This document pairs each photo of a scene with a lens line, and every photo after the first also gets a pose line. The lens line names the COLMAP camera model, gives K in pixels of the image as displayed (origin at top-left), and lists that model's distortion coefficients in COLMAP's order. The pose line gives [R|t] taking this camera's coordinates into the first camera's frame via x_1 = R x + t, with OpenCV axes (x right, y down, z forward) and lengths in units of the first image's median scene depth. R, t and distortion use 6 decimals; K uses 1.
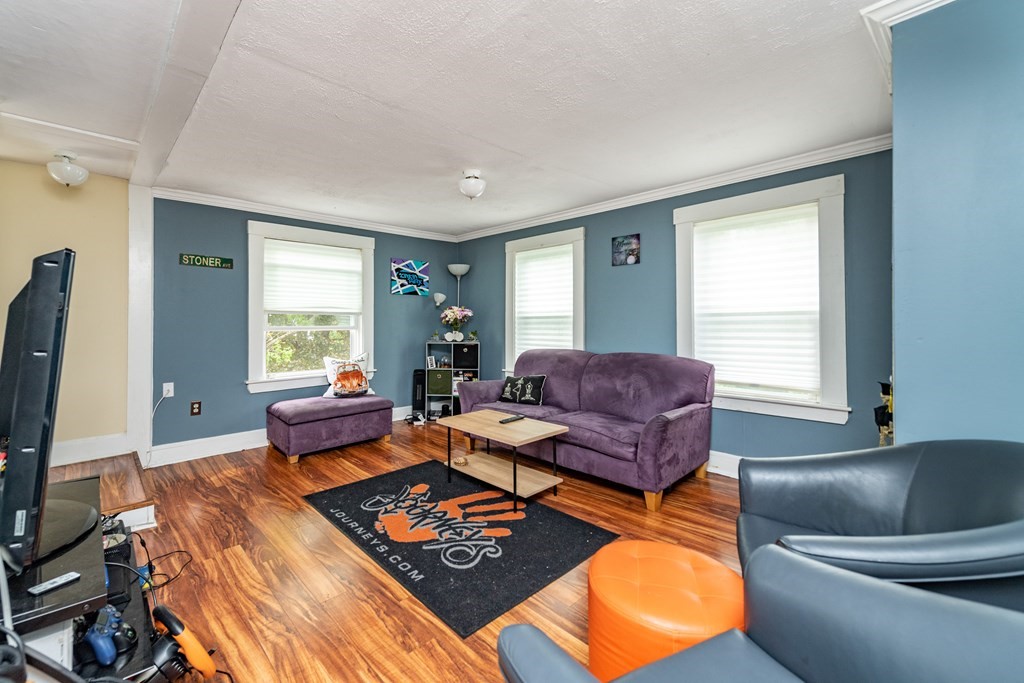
lens RADIAL K [[407.7, 0, 441.2], [0, 407.7, 320.0], [0, 0, 1]] dist [0.013374, -0.002672]
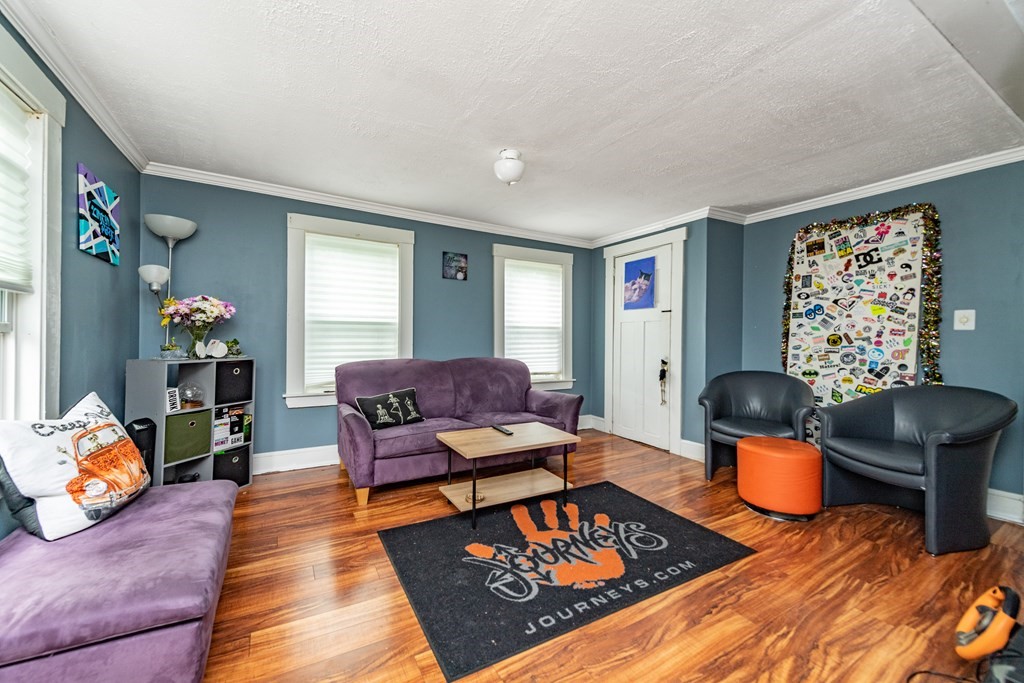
lens RADIAL K [[407.7, 0, 509.5], [0, 407.7, 341.0], [0, 0, 1]] dist [0.013374, -0.002672]
pose [[0.178221, -0.000226, 0.983991, -0.853298], [-0.019724, 0.999798, 0.003802, 0.035078], [-0.983793, -0.020085, 0.178180, 0.915896]]
